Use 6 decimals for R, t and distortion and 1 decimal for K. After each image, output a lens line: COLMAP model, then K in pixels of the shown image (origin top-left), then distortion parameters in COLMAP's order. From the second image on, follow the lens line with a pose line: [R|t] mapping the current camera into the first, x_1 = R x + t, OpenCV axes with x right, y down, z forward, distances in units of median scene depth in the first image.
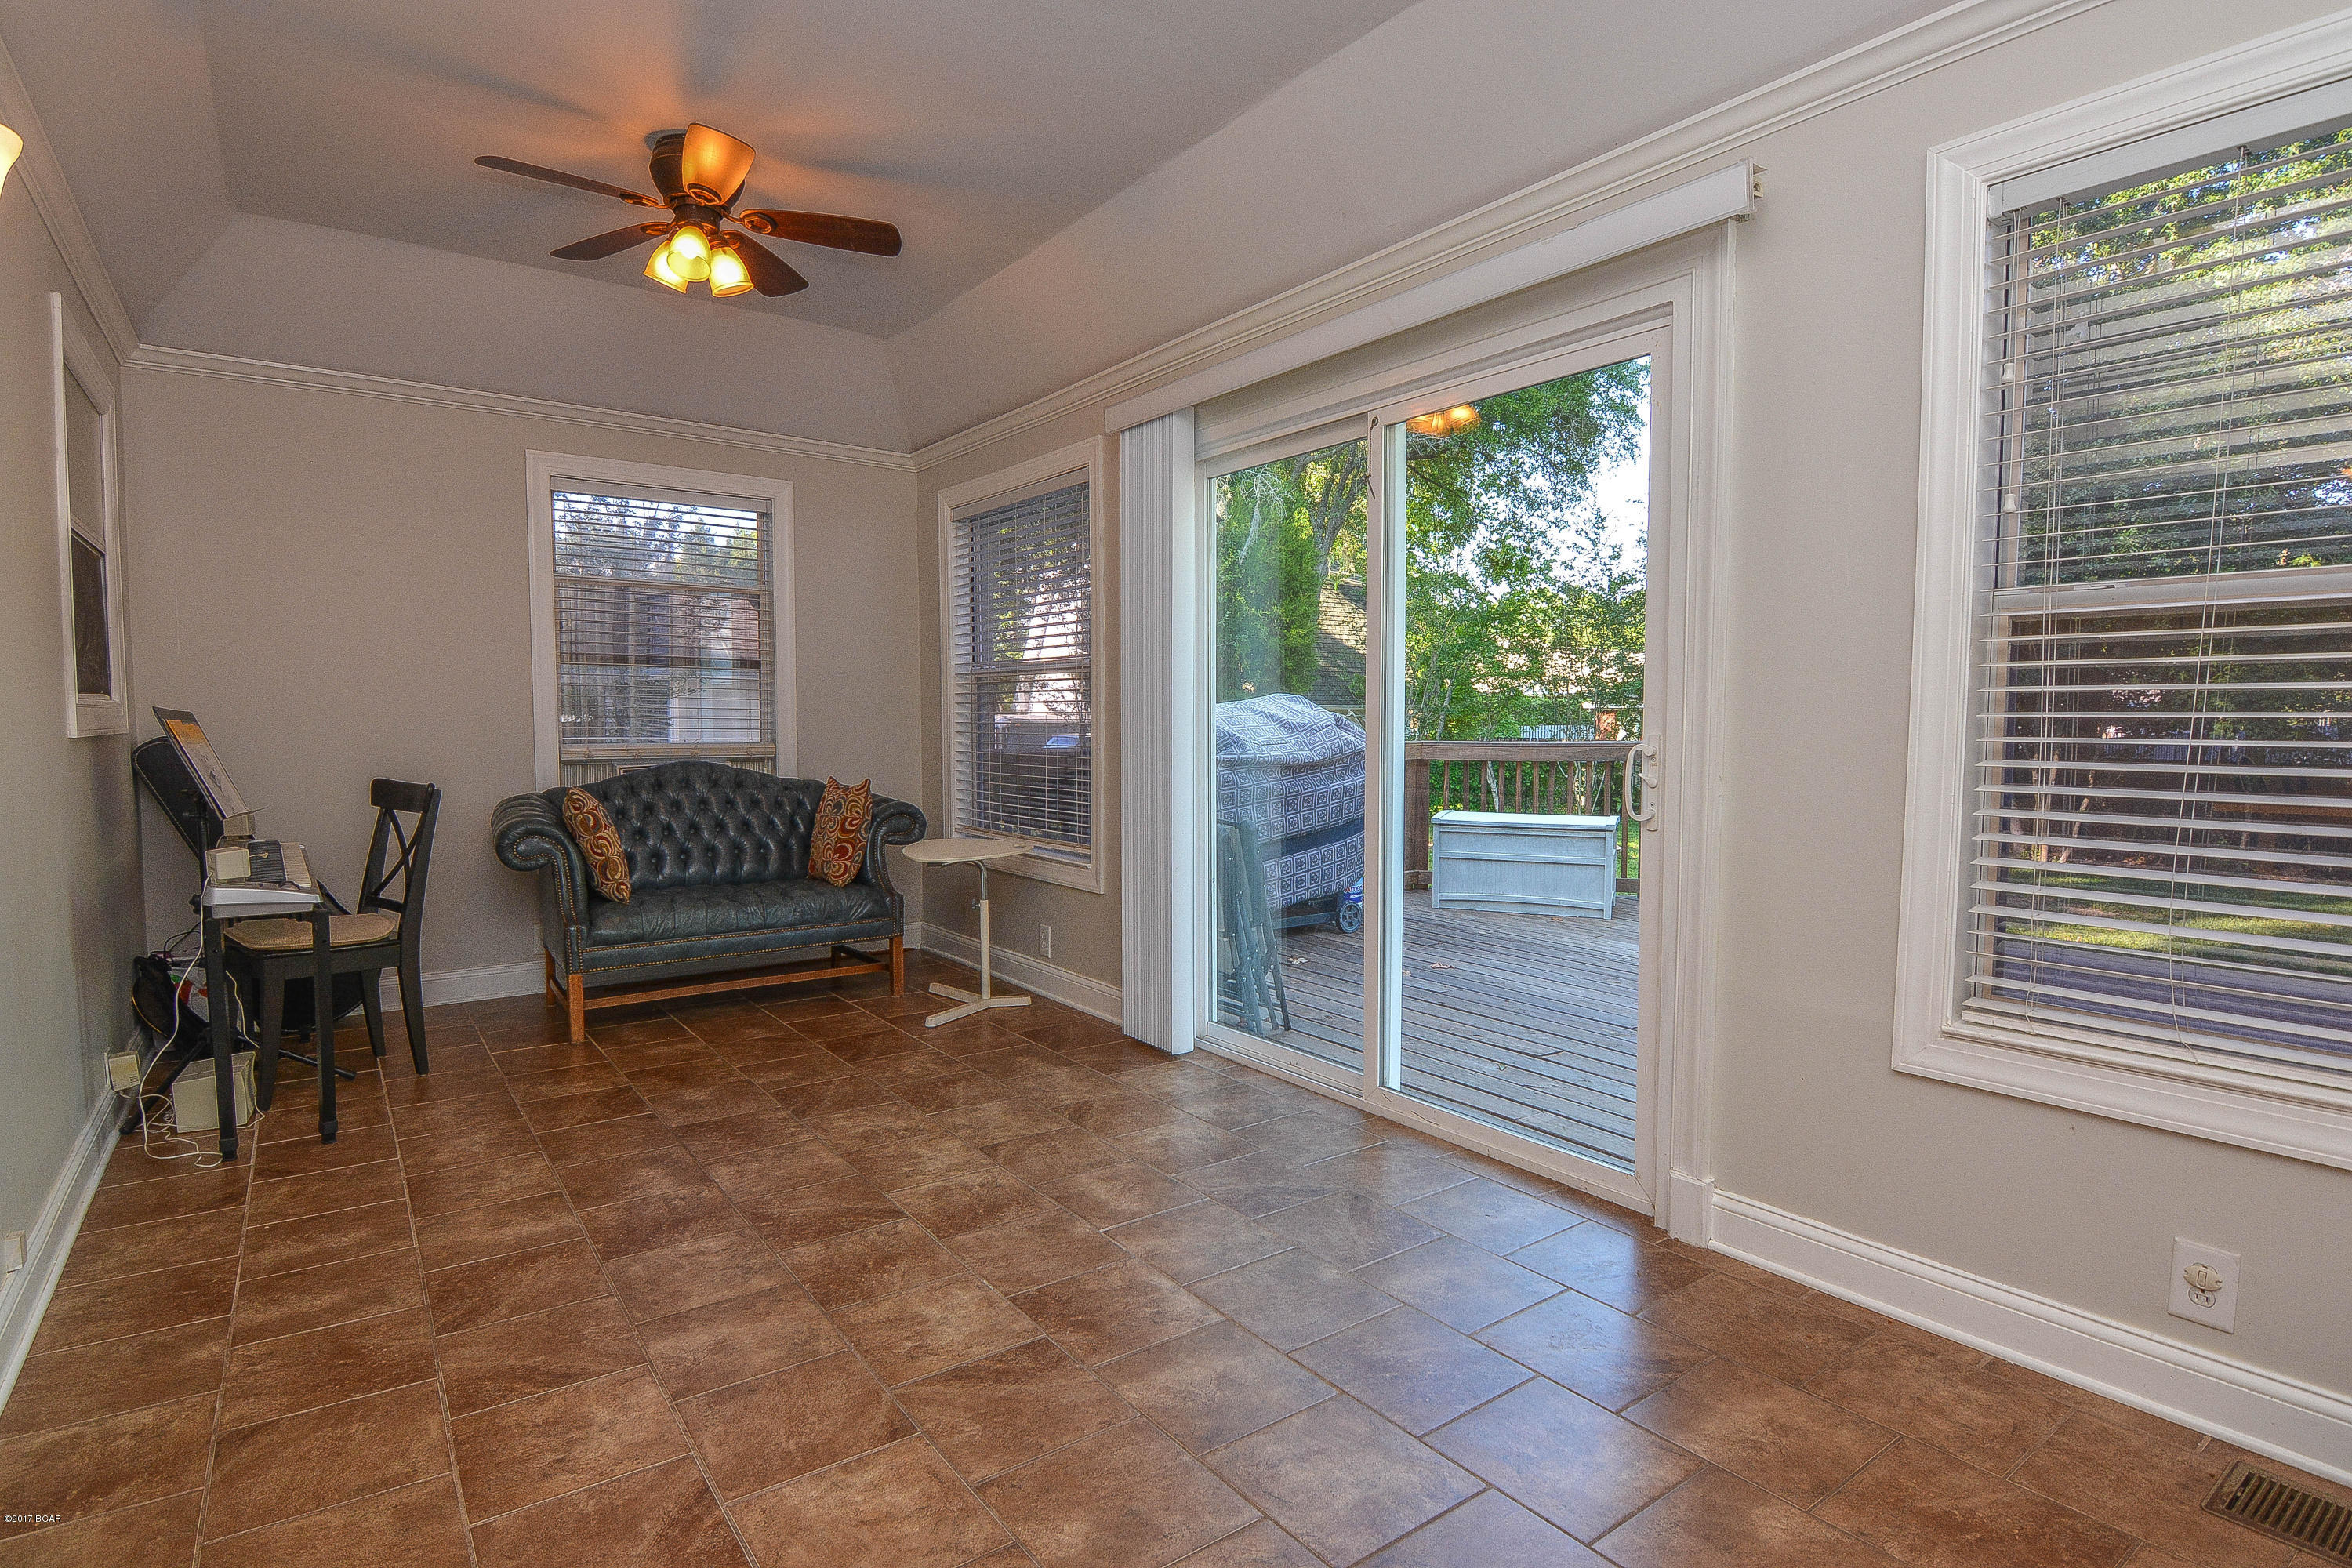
lens RADIAL K [[1150.0, 0, 1192.5], [0, 1150.0, 788.4], [0, 0, 1]] dist [-0.001235, -0.013159]
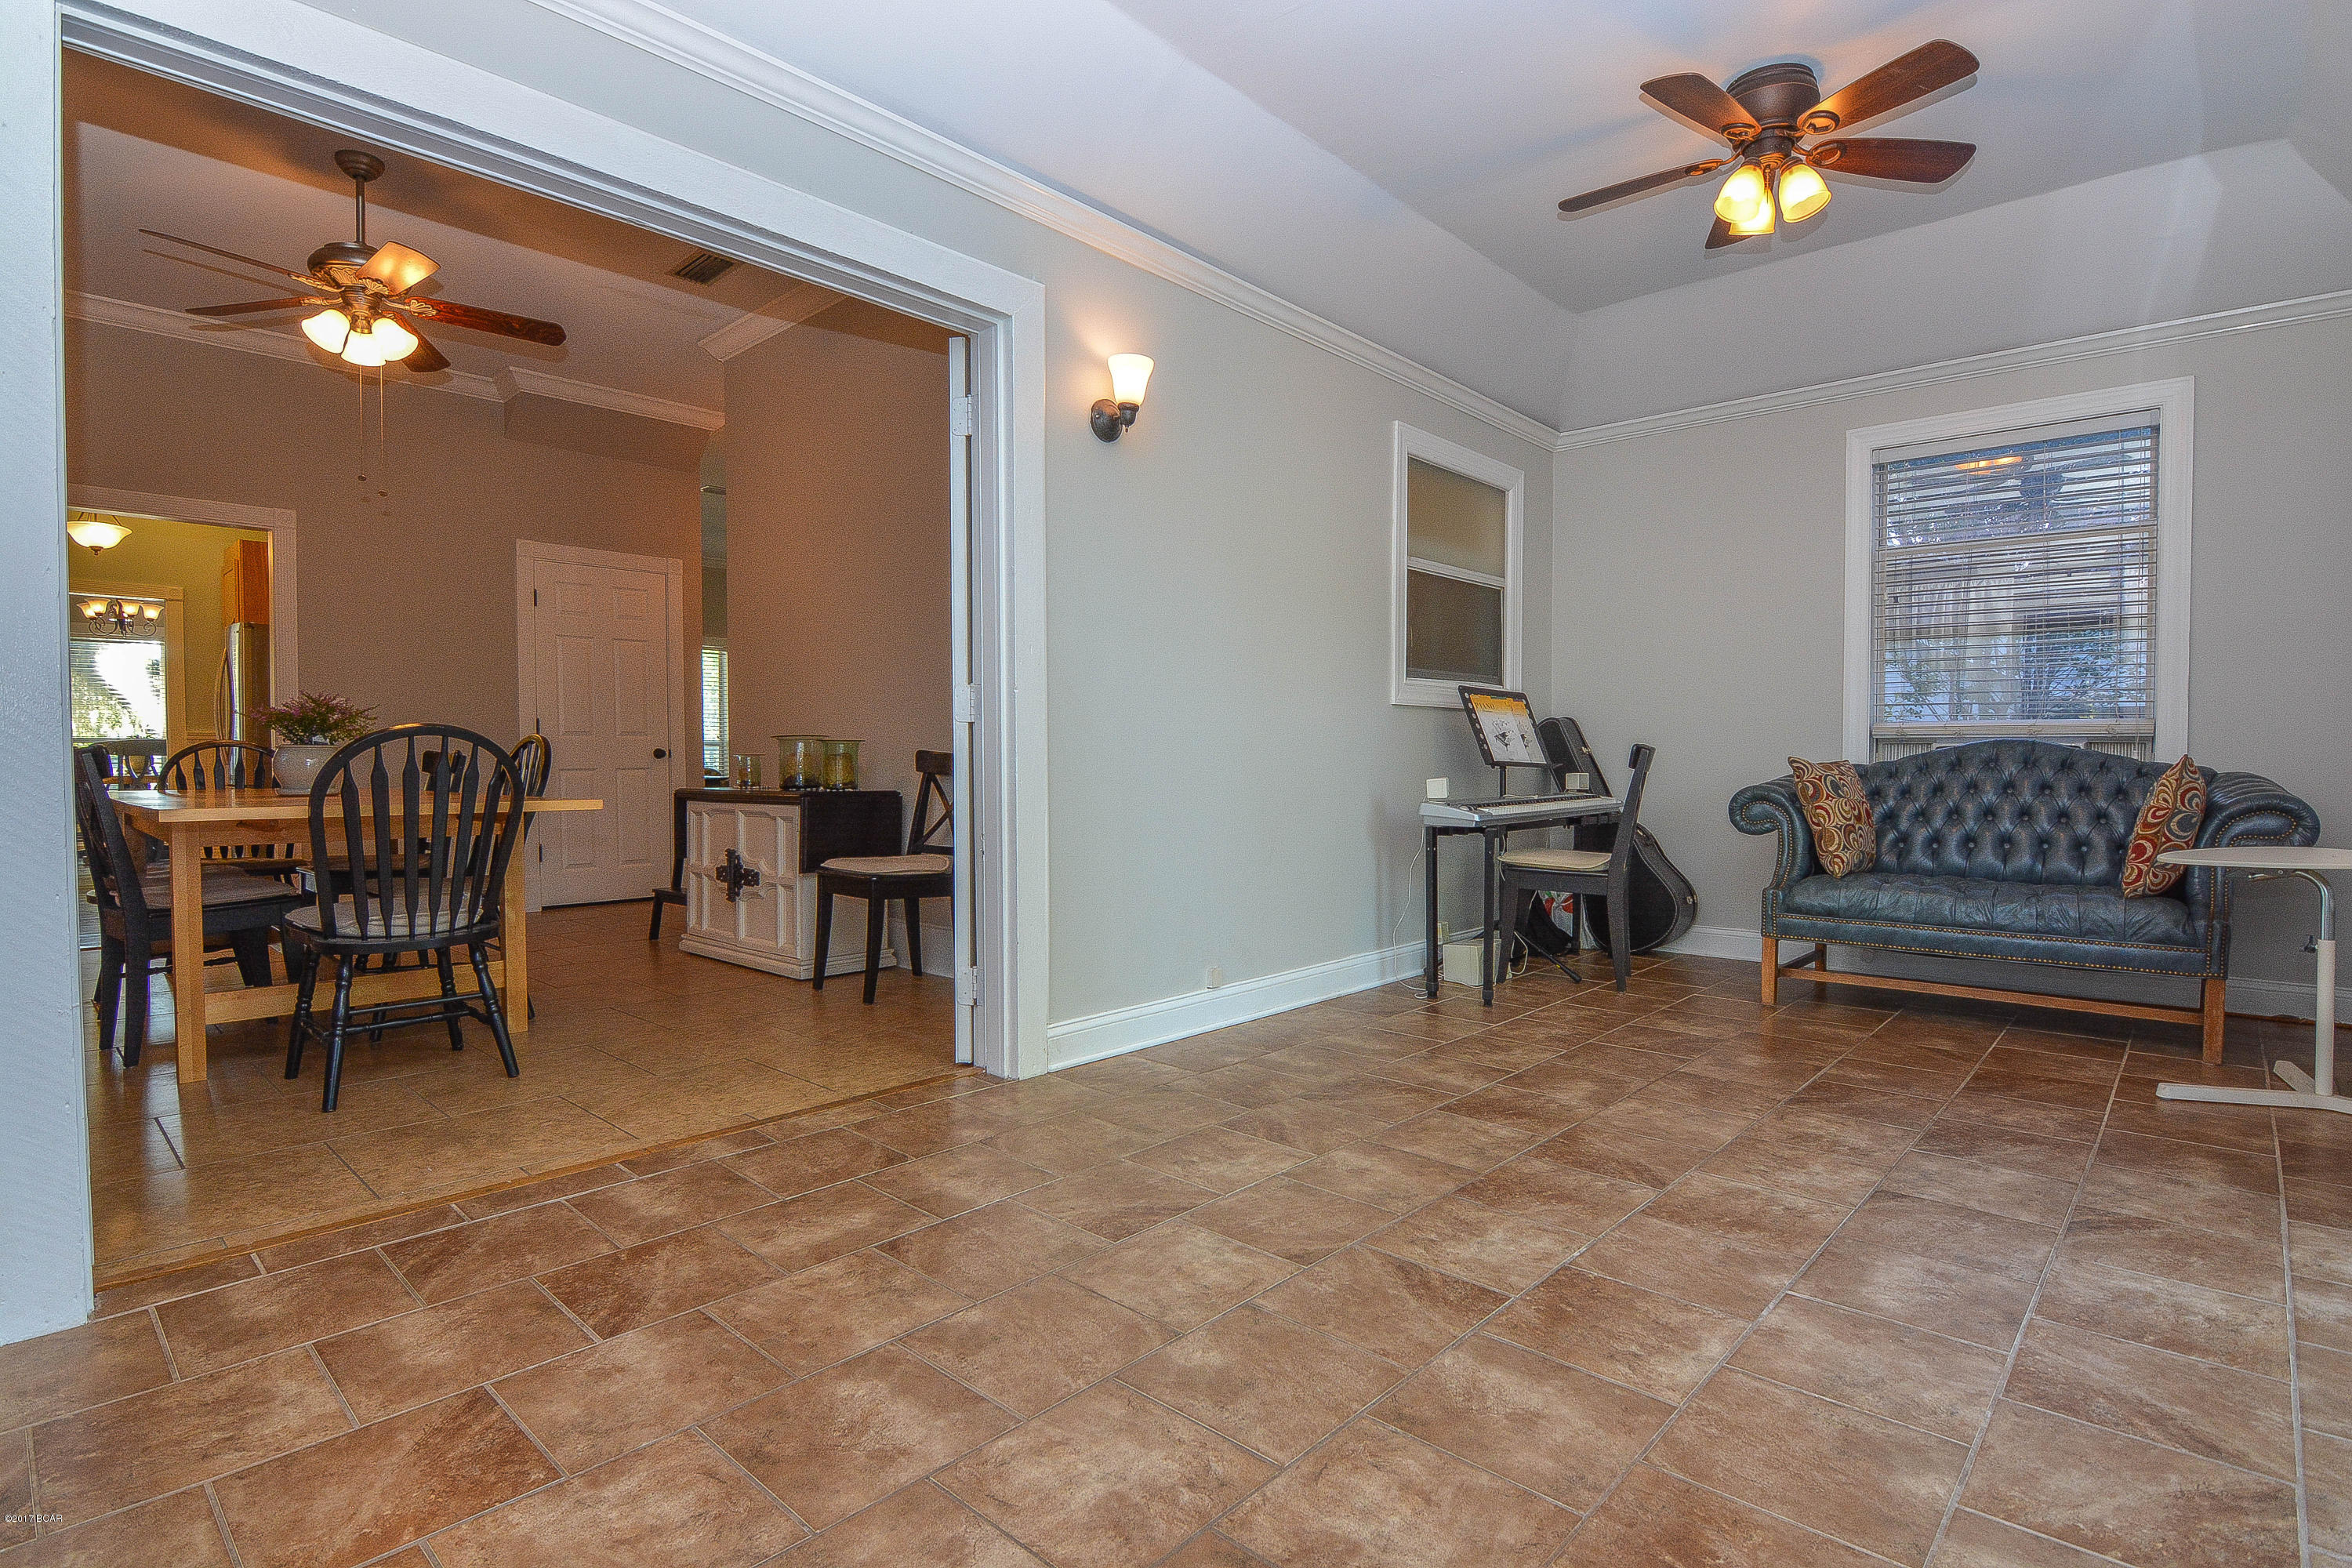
lens RADIAL K [[1150.0, 0, 1192.5], [0, 1150.0, 788.4], [0, 0, 1]] dist [-0.001235, -0.013159]
pose [[0.205820, 0.023229, -0.978314, 0.506149], [-0.054570, 0.998435, 0.012227, 0.067420], [0.977067, 0.050870, 0.206765, 0.418171]]
